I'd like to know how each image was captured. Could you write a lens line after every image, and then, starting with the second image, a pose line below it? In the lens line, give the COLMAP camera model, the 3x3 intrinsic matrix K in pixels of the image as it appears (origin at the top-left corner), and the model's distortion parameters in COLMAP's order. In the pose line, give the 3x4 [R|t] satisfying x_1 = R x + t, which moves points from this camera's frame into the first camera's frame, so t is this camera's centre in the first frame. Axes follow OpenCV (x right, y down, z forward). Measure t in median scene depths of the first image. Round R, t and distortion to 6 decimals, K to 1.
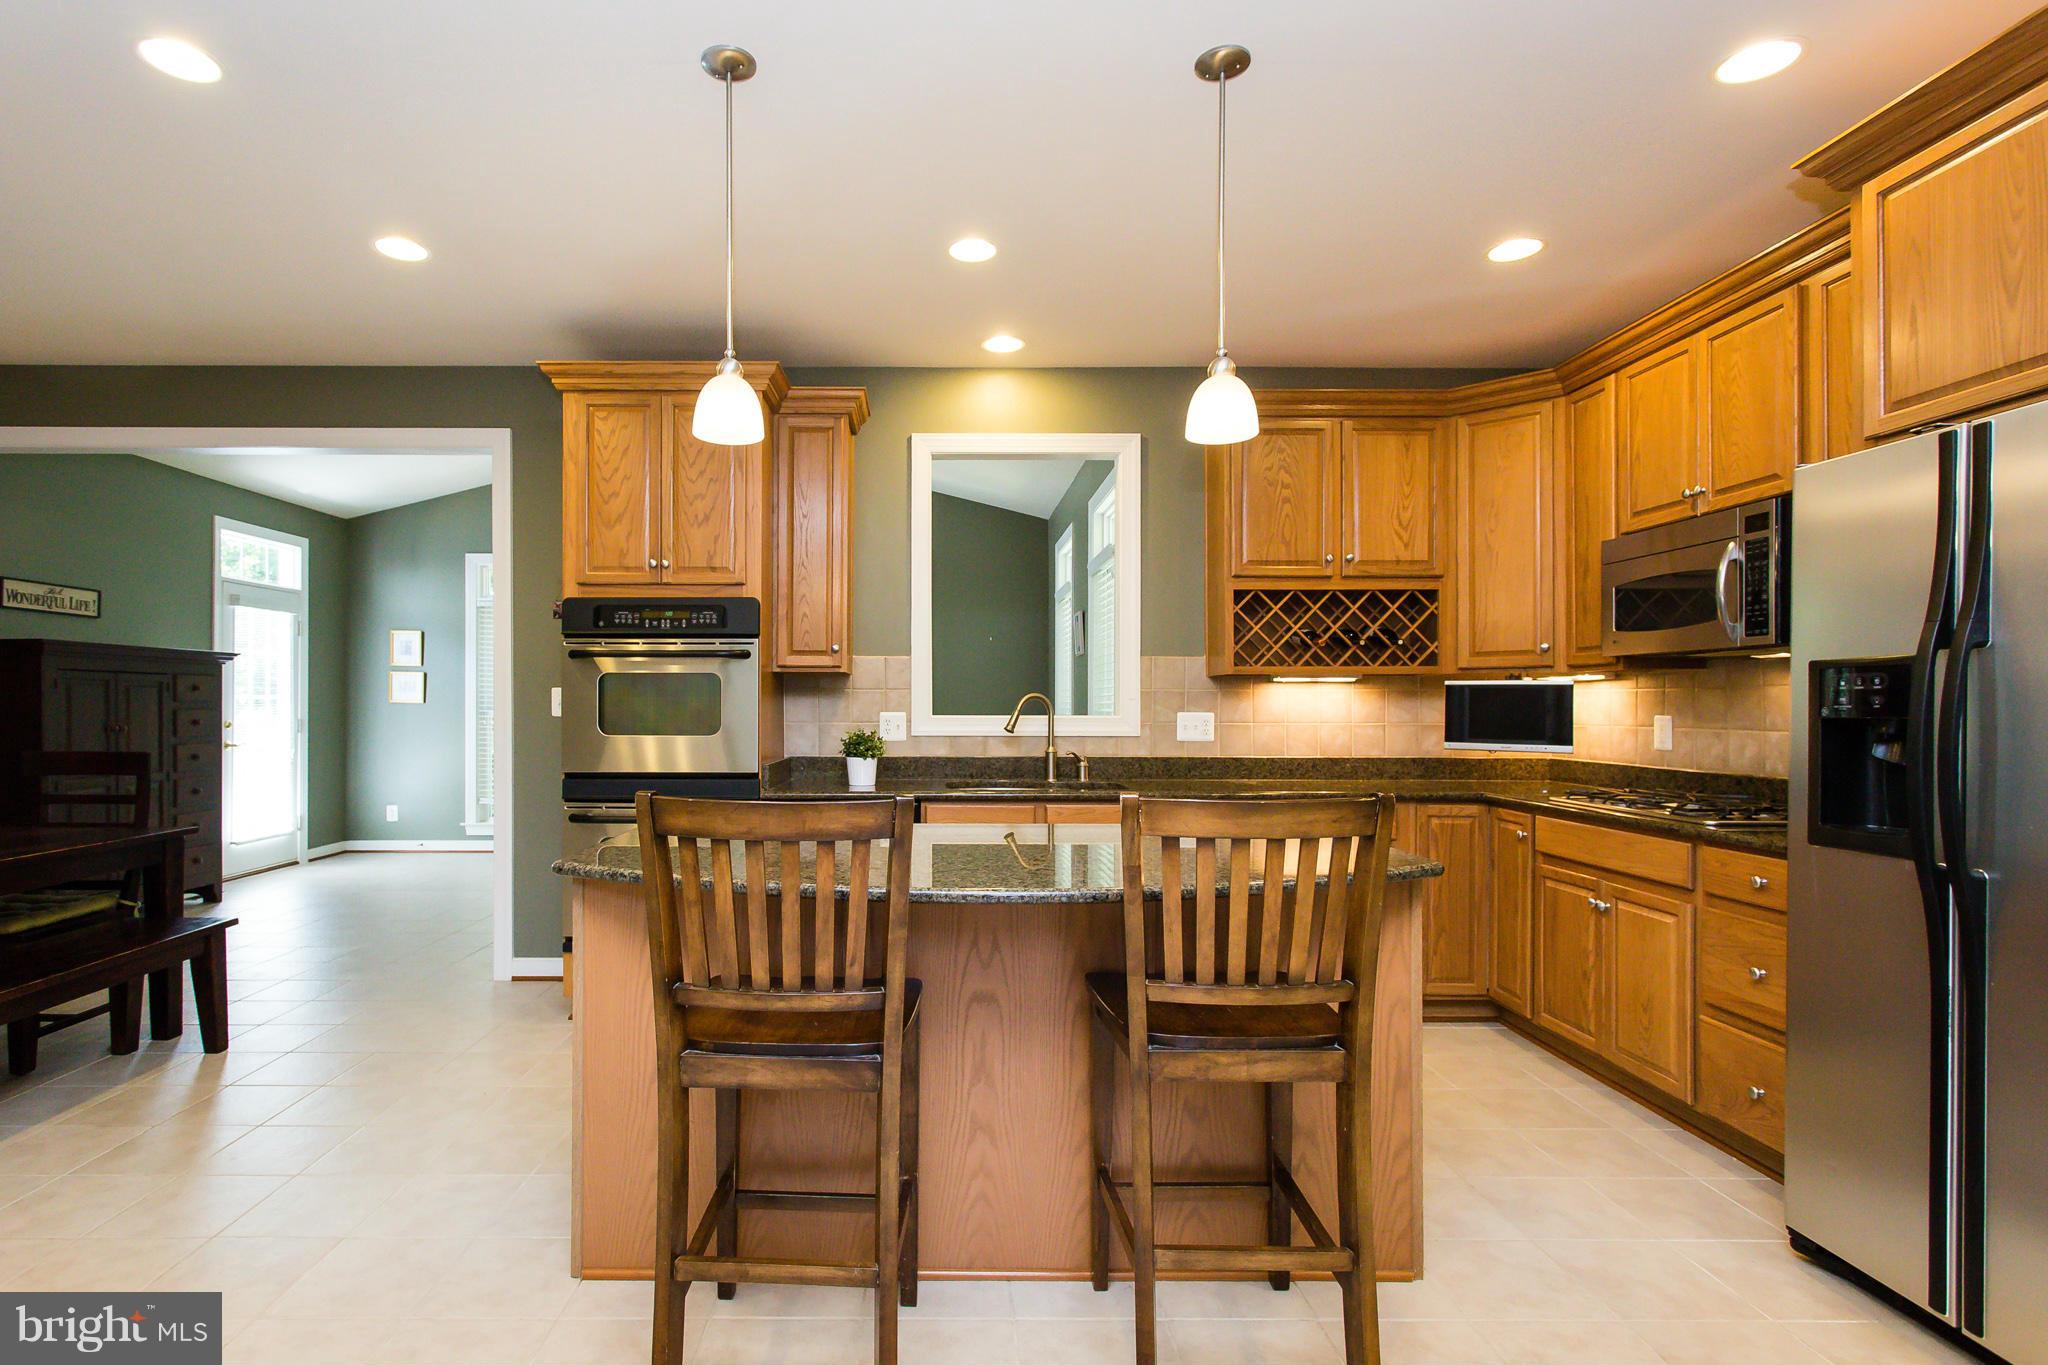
lens RADIAL K [[966.2, 0, 922.5], [0, 966.2, 678.6], [0, 0, 1]] dist [-0.002895, -0.000767]
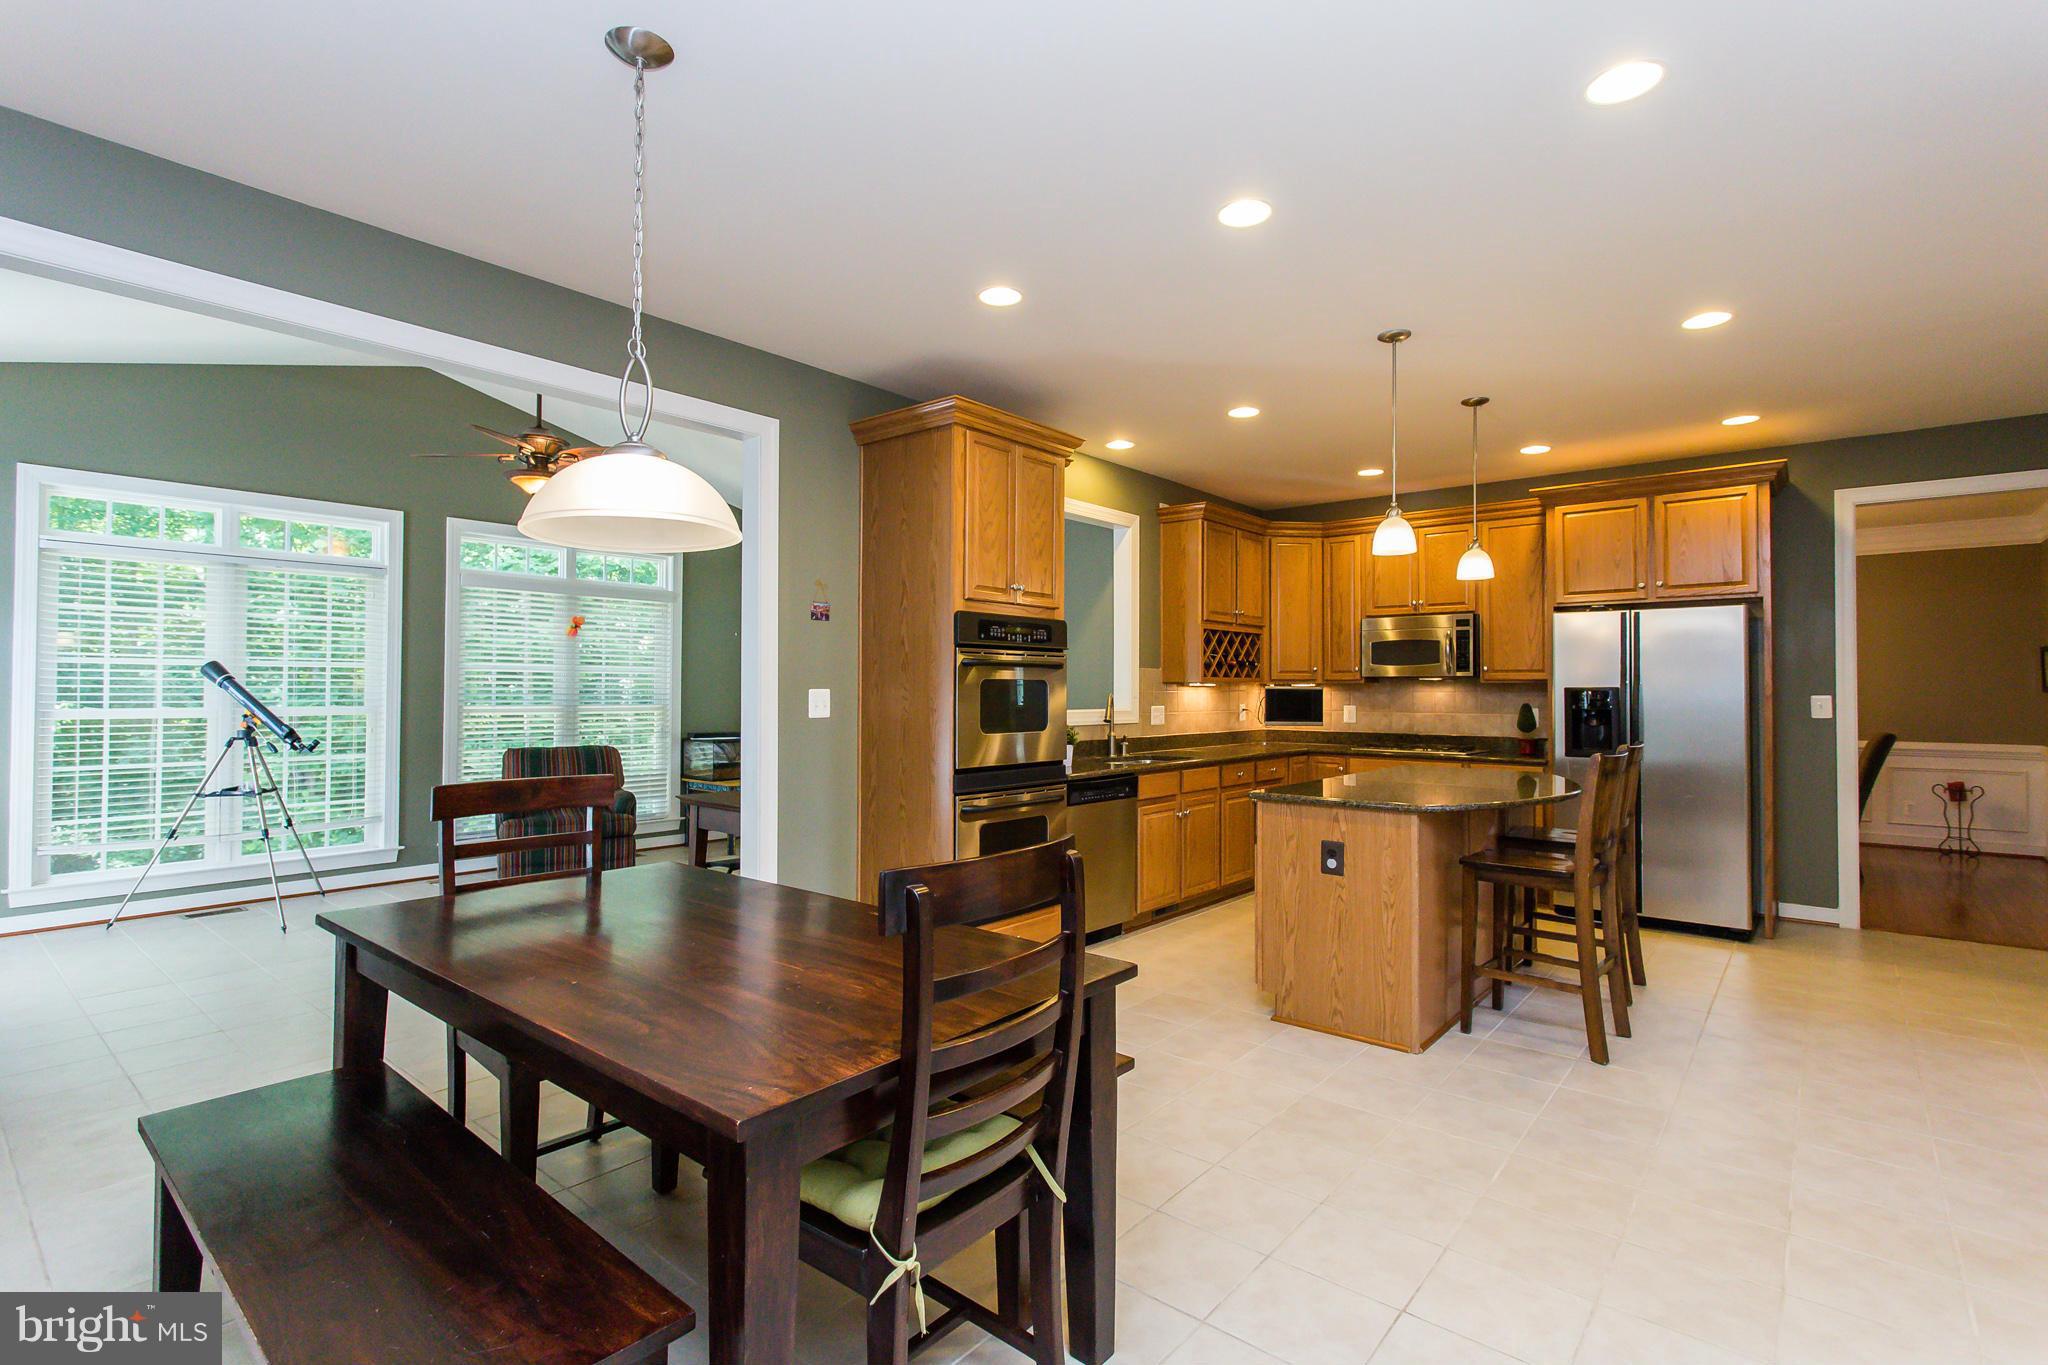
lens RADIAL K [[966.2, 0, 1015.9], [0, 966.2, 684.2], [0, 0, 1]] dist [-0.002895, -0.000767]
pose [[0.651277, 0.005105, 0.758823, -1.117409], [-0.022907, 0.999654, 0.012935, -0.014677], [-0.758494, -0.025807, 0.651169, 0.211600]]
